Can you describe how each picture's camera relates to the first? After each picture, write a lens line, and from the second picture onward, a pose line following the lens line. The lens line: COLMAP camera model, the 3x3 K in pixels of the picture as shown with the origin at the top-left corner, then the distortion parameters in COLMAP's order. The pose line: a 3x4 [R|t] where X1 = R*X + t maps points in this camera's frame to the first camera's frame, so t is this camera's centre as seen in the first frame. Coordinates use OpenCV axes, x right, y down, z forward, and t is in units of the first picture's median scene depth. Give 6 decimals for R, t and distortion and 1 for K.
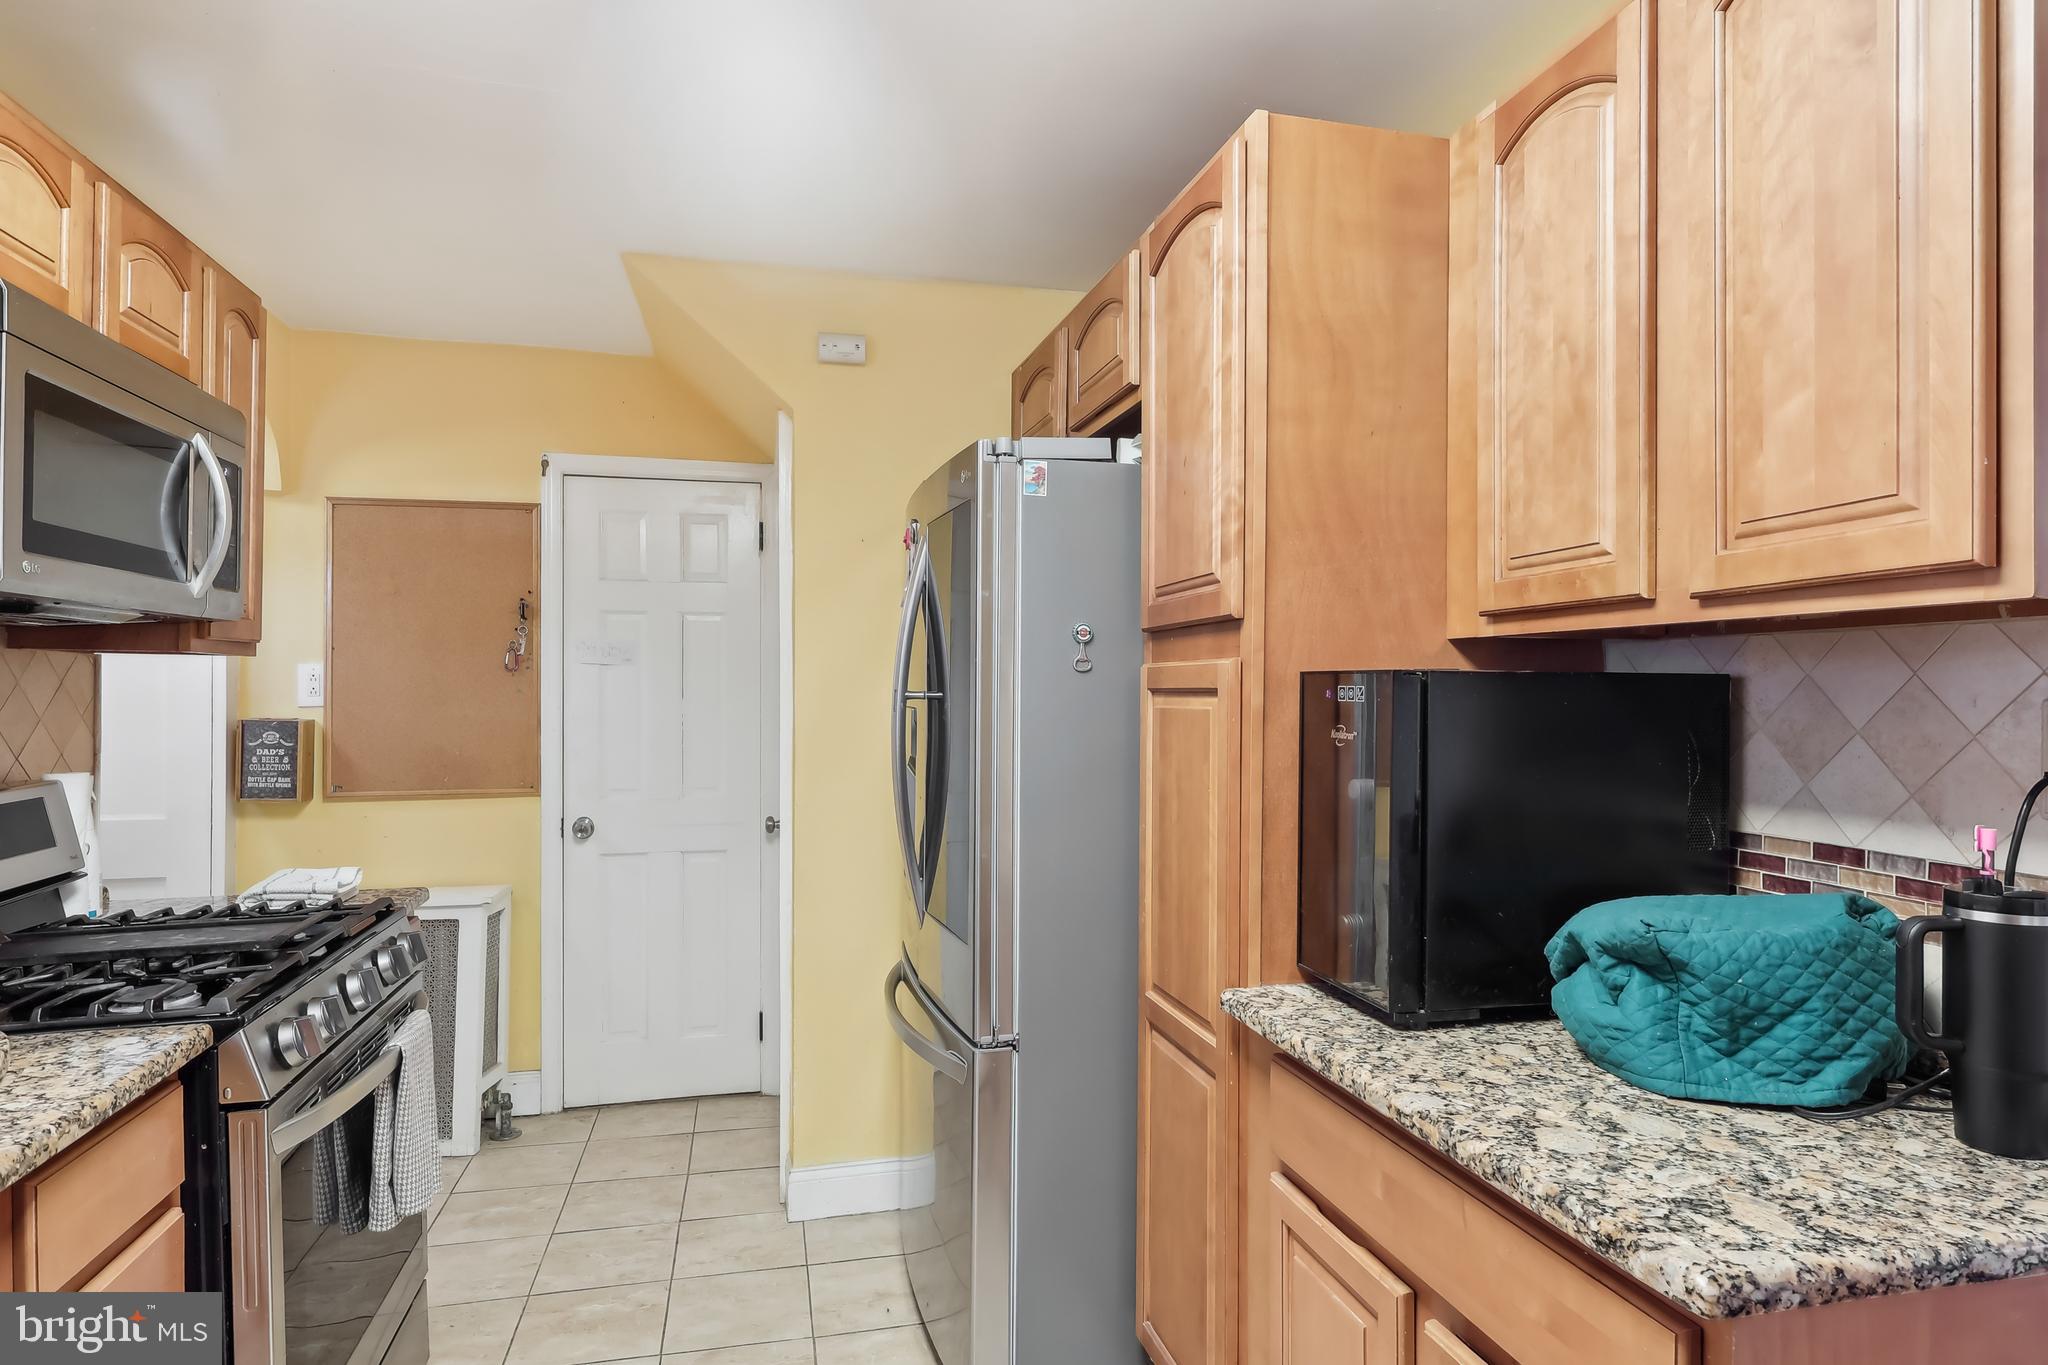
lens RADIAL K [[1169.1, 0, 1024.0], [0, 1169.1, 682.5], [0, 0, 1]] dist [0.001566, 0.000447]
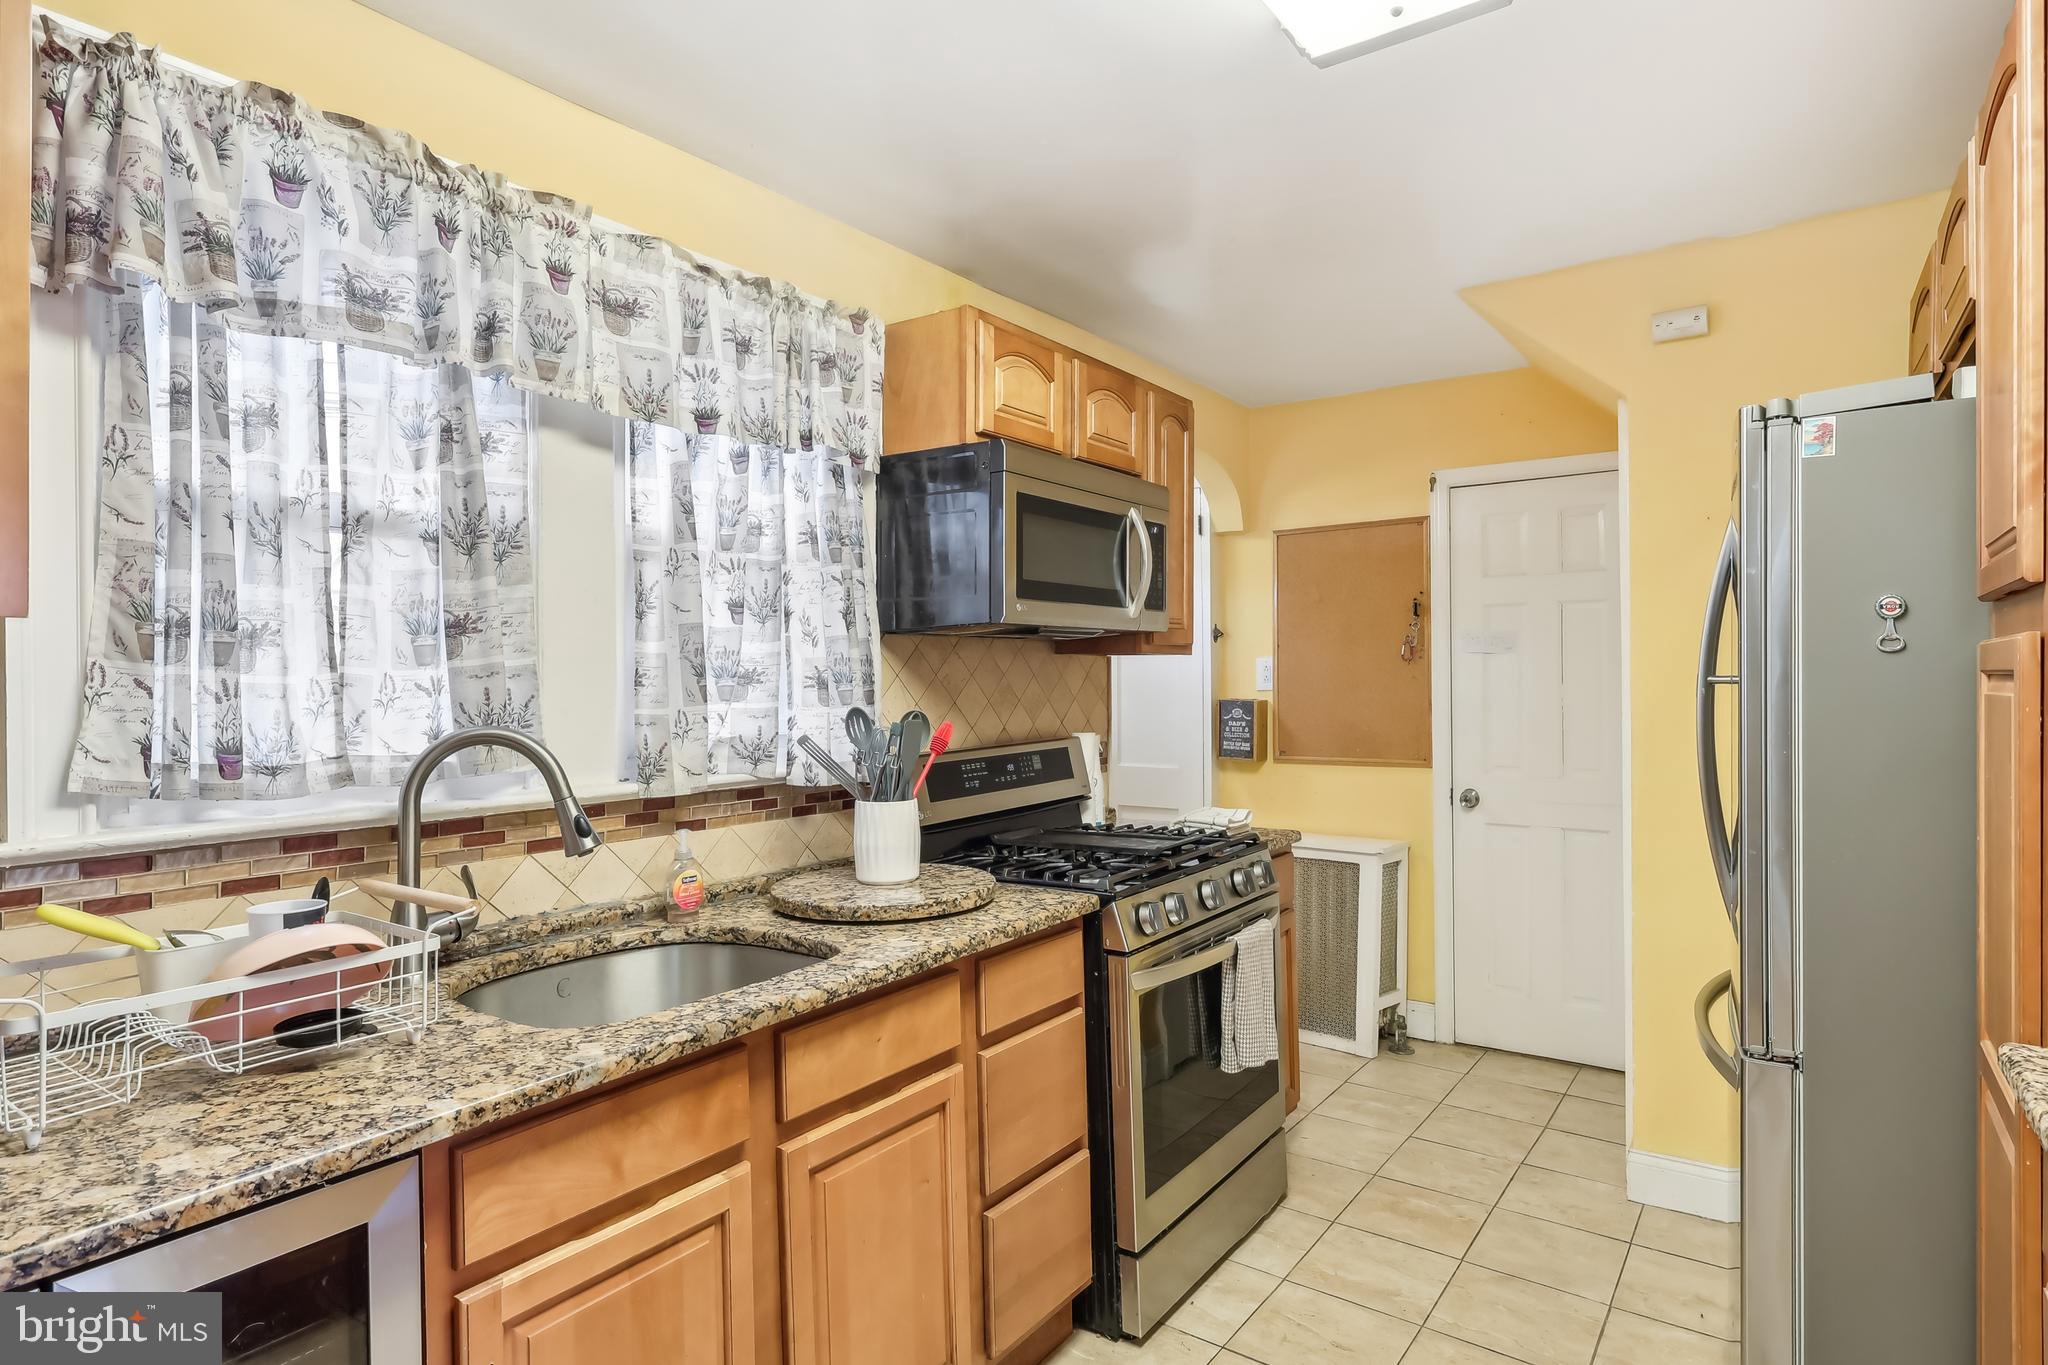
lens RADIAL K [[1074.7, 0, 1029.5], [0, 1074.7, 672.0], [0, 0, 1]] dist [0.002260, -0.000449]
pose [[0.652443, -0.011205, -0.757755, 0.181248], [0.014100, 0.999897, -0.002645, -0.000879], [0.757706, -0.008959, 0.652534, 0.002308]]
